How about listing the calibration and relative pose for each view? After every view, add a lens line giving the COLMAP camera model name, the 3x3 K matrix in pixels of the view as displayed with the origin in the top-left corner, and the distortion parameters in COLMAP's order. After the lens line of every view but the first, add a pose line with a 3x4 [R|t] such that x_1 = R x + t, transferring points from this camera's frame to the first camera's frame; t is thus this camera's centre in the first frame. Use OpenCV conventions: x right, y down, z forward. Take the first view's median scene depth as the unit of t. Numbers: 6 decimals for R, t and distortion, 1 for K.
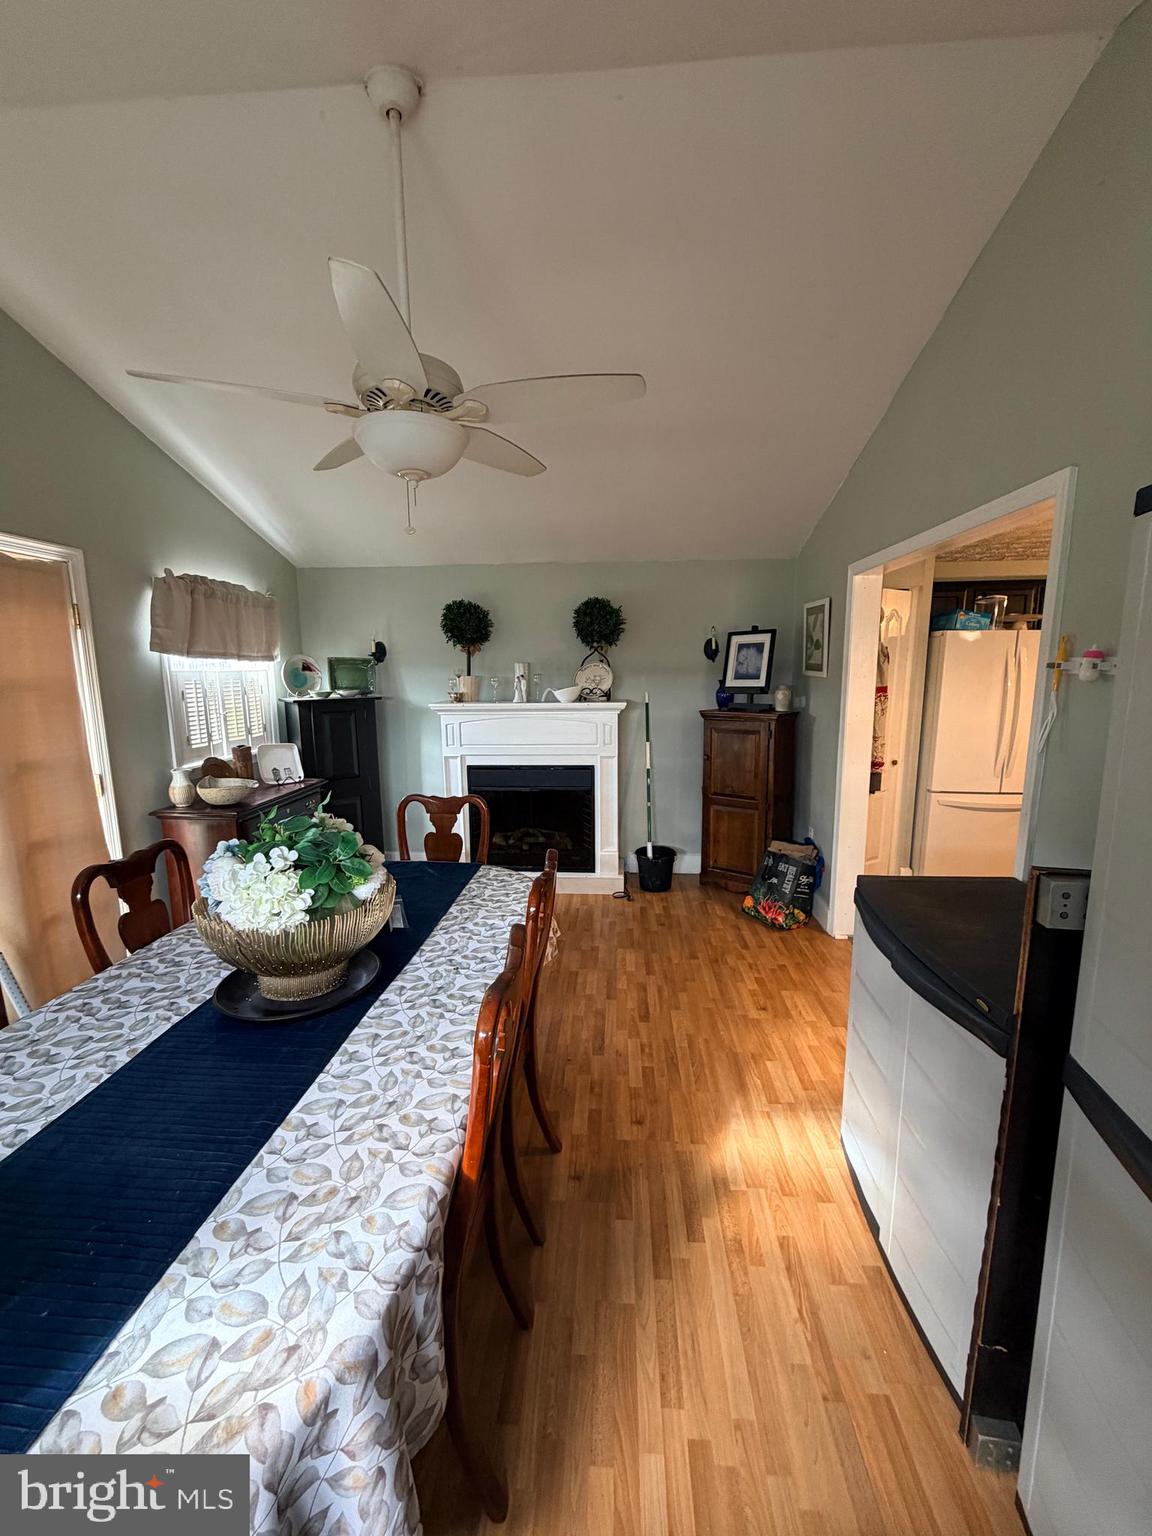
lens RADIAL K [[615.5, 0, 579.1], [0, 615.5, 761.2], [0, 0, 1]] dist [0.000015, 0.000600]
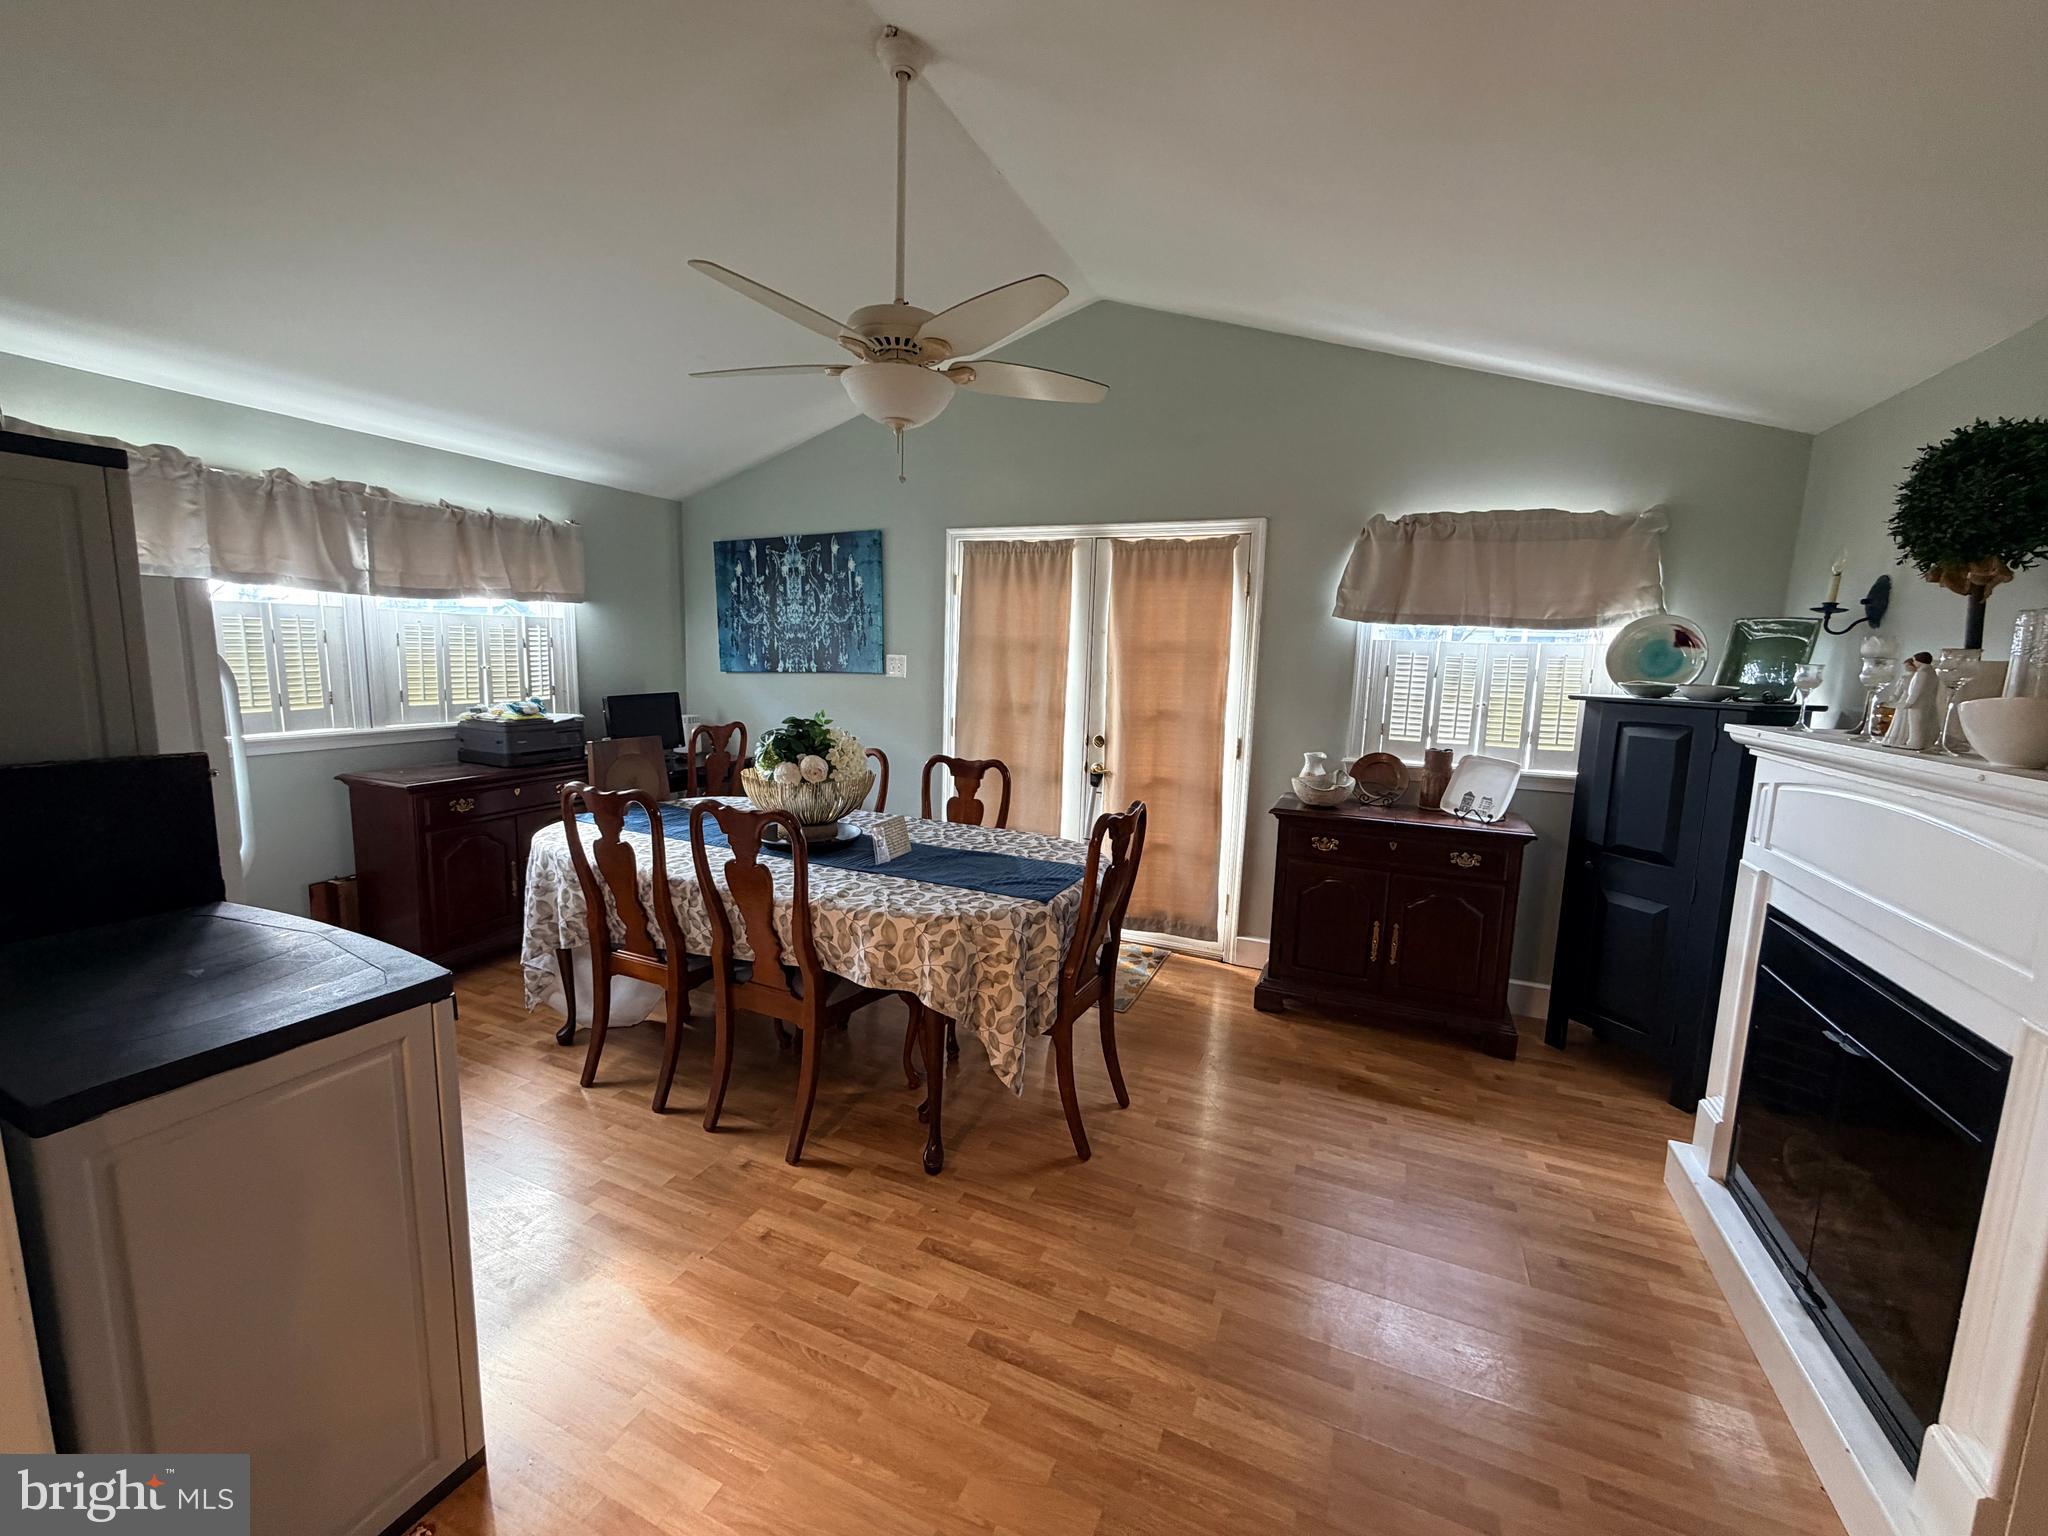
lens RADIAL K [[820.7, 0, 1022.6], [0, 820.7, 768.2], [0, 0, 1]] dist [0.000015, 0.000600]
pose [[-0.352868, 0.128765, -0.926771, 0.686653], [-0.166399, 0.966061, 0.197581, -0.155625], [0.920758, 0.223934, -0.319466, 1.237706]]
